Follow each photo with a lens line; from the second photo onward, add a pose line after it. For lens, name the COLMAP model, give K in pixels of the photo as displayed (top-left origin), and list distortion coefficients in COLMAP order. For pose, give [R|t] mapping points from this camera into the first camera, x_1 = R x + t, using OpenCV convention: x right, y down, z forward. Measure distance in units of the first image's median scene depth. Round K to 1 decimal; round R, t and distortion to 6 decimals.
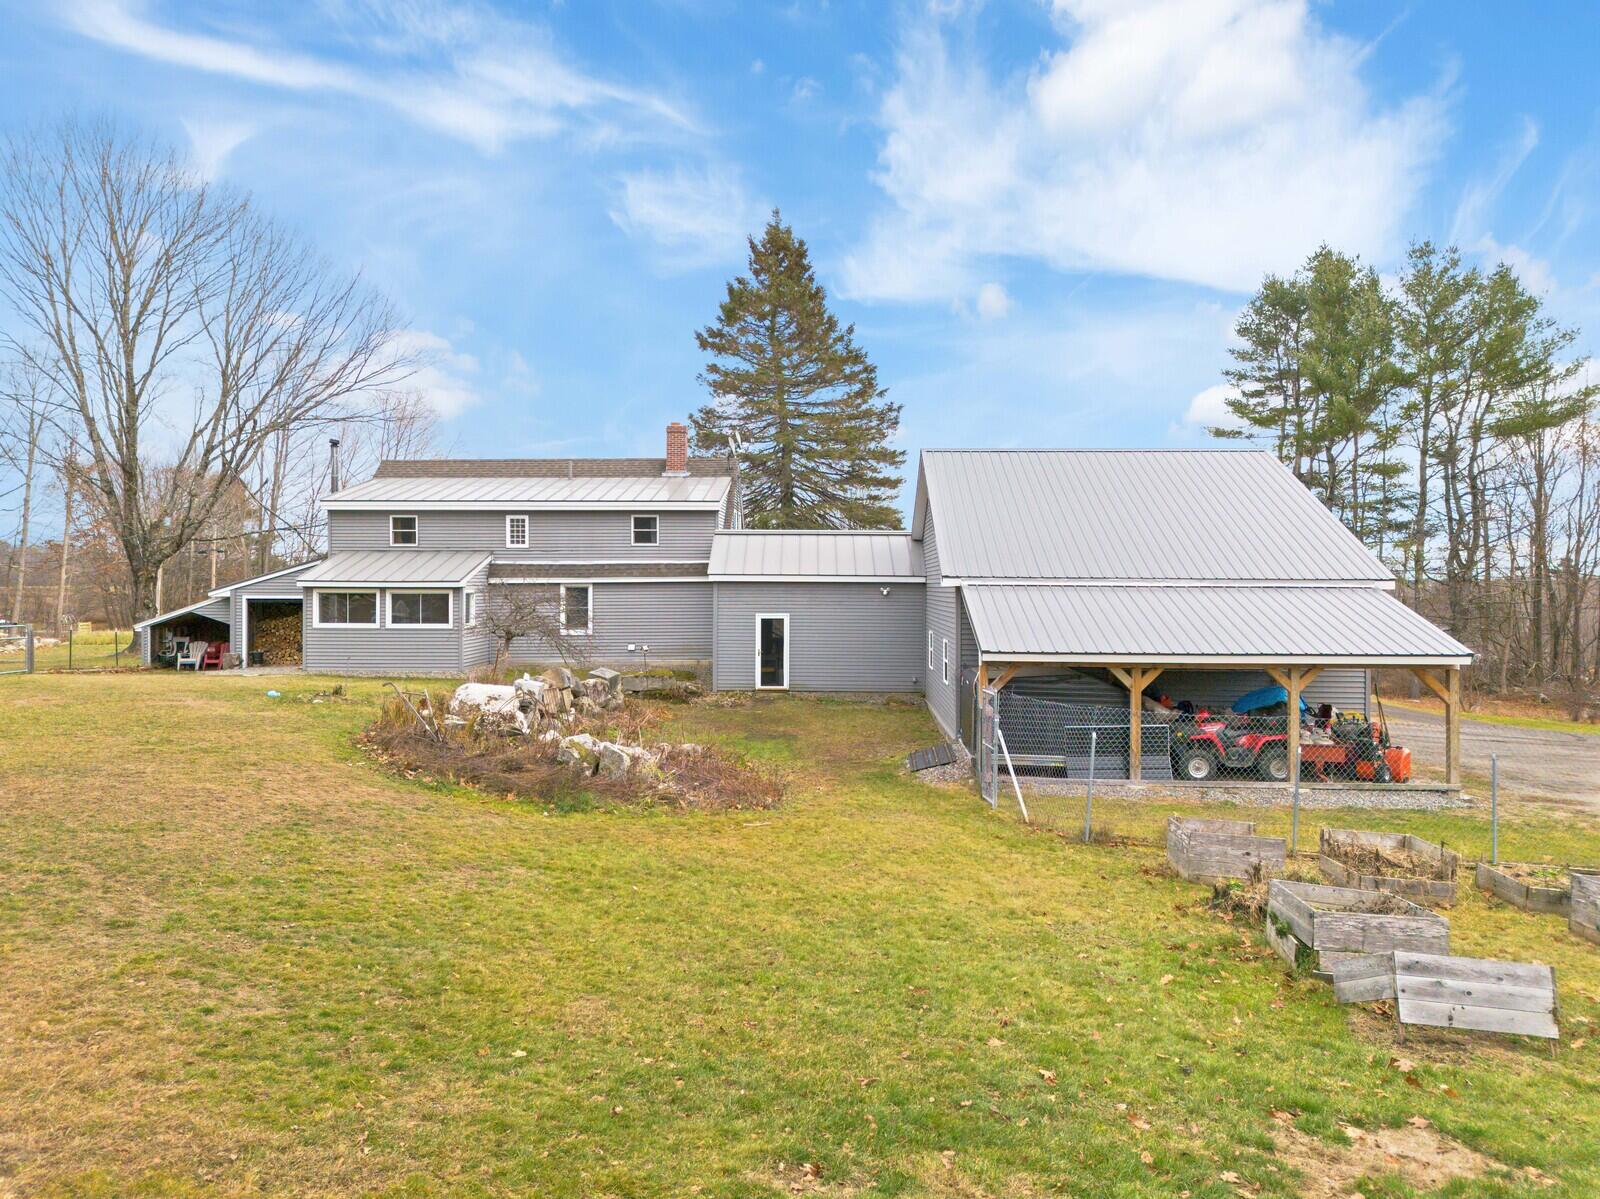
lens RADIAL K [[1087.2, 0, 804.7], [0, 1087.2, 653.9], [0, 0, 1]] dist [0.064624, -0.050950]
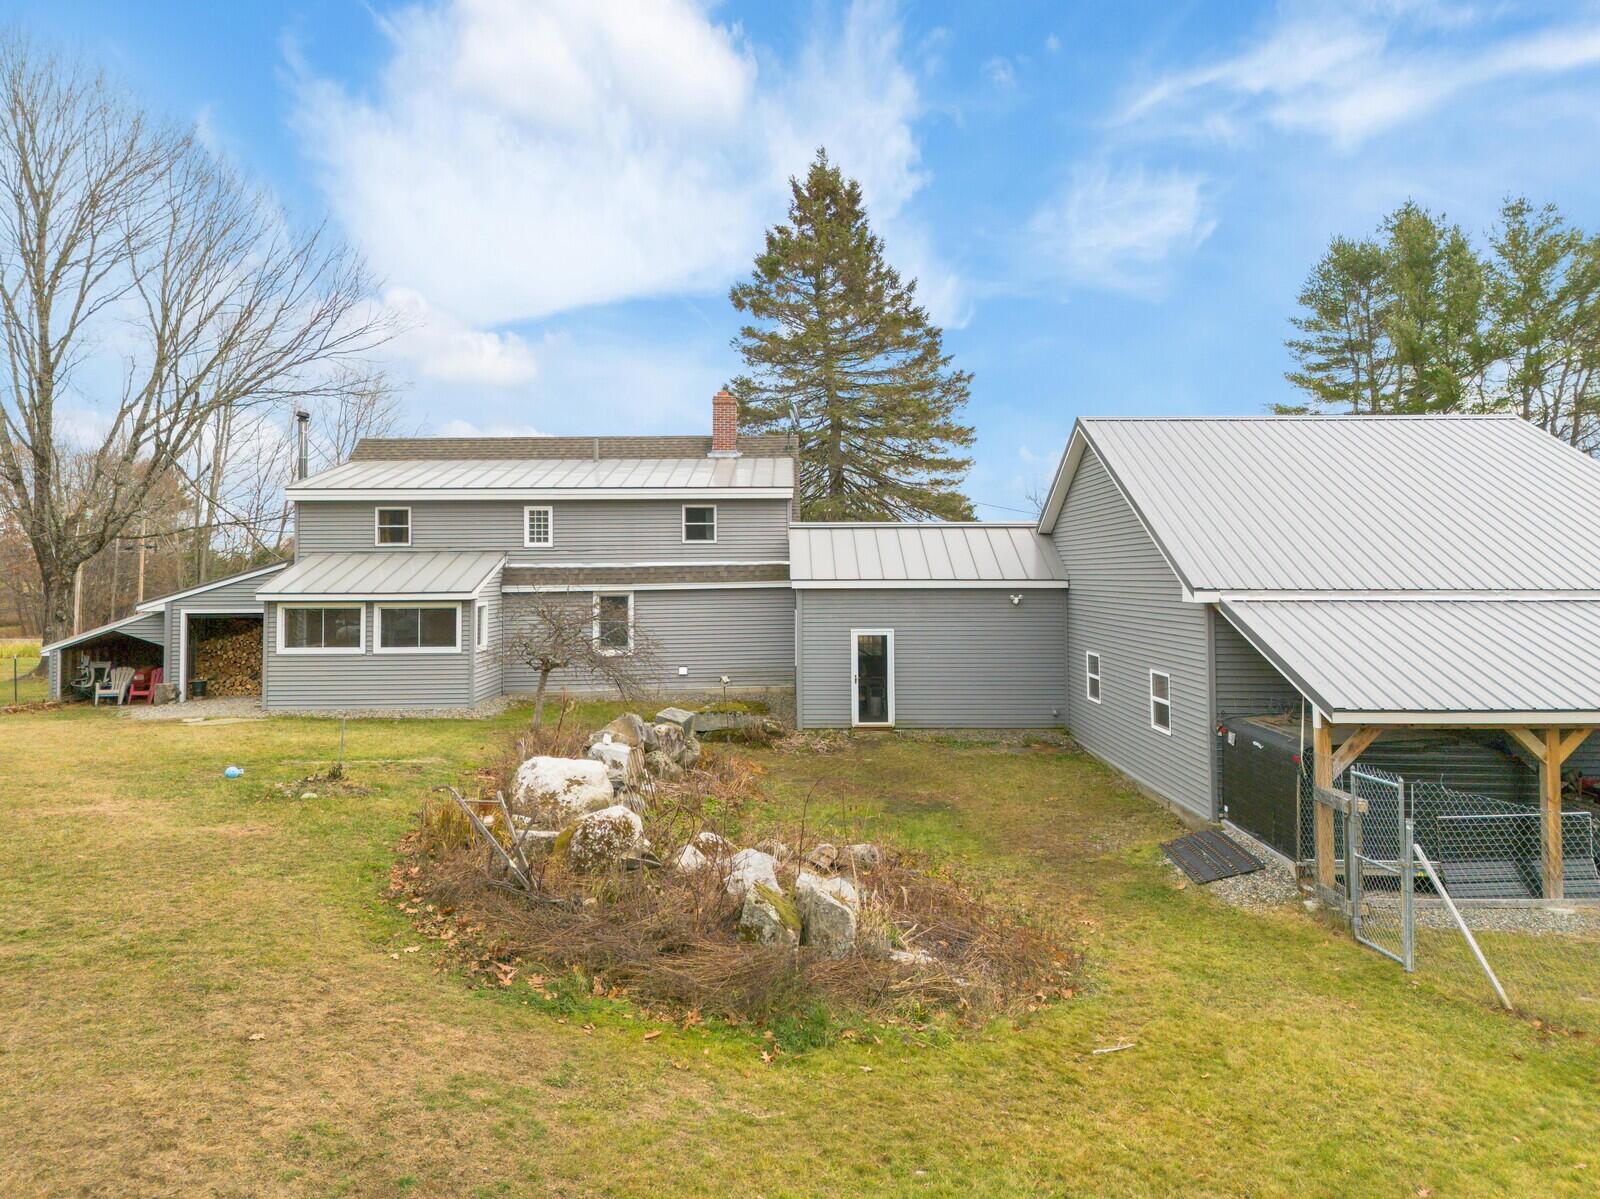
lens RADIAL K [[1115.9, 0, 802.2], [0, 1115.9, 597.6], [0, 0, 1]] dist [0.081809, -0.079224]
pose [[0.999311, -0.008149, 0.036210, -0.078354], [0.009653, 0.999089, -0.041560, -0.019231], [-0.035838, 0.041881, 0.998480, 0.141985]]
